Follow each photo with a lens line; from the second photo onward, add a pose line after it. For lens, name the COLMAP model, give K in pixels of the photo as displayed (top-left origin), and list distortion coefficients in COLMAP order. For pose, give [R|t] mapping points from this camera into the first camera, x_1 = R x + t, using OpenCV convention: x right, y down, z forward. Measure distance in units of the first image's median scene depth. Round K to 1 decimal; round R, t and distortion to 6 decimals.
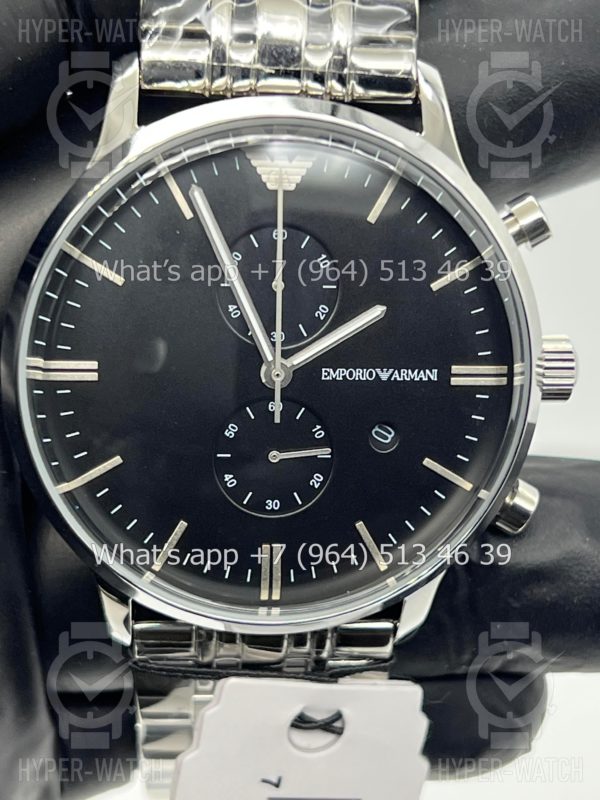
lens RADIAL K [[1848.3, 0, 300.0], [0, 1848.3, 400.0], [0, 0, 1]] dist [0.187869, 0.410837]
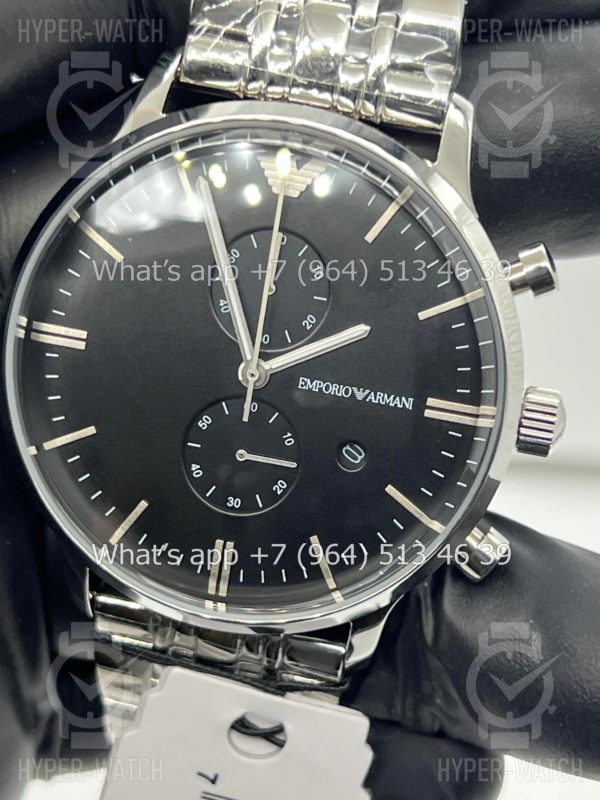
lens RADIAL K [[1848.3, 0, 300.0], [0, 1848.3, 400.0], [0, 0, 1]] dist [0.187869, 0.410837]
pose [[0.962596, 0.175140, -0.206723, 0.221907], [-0.183989, 0.982630, -0.024231, 0.019612], [0.198889, 0.061360, 0.978099, 0.012698]]
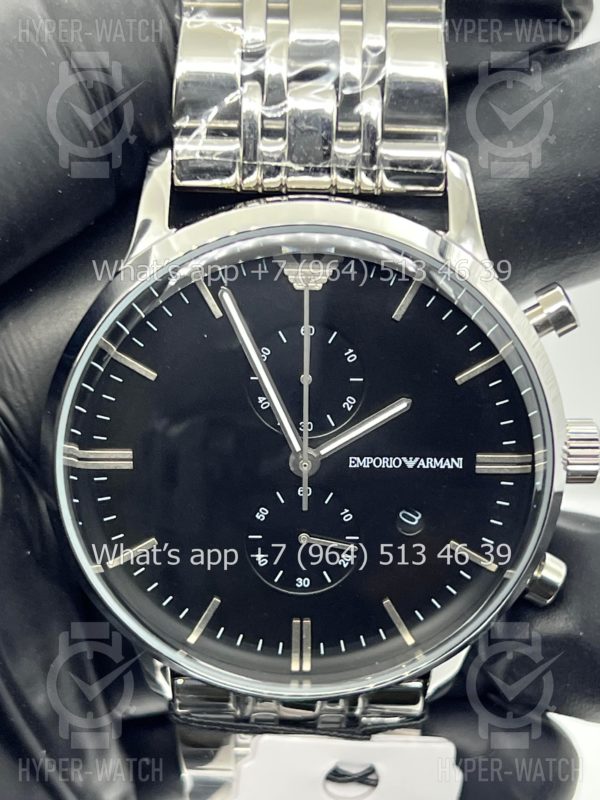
lens RADIAL K [[1848.3, 0, 300.0], [0, 1848.3, 400.0], [0, 0, 1]] dist [0.187869, 0.410837]
pose [[0.996826, 0.011047, -0.078846, 0.065113], [-0.002949, 0.994771, 0.102084, -0.152926], [0.079562, -0.101527, 0.991646, -0.020201]]
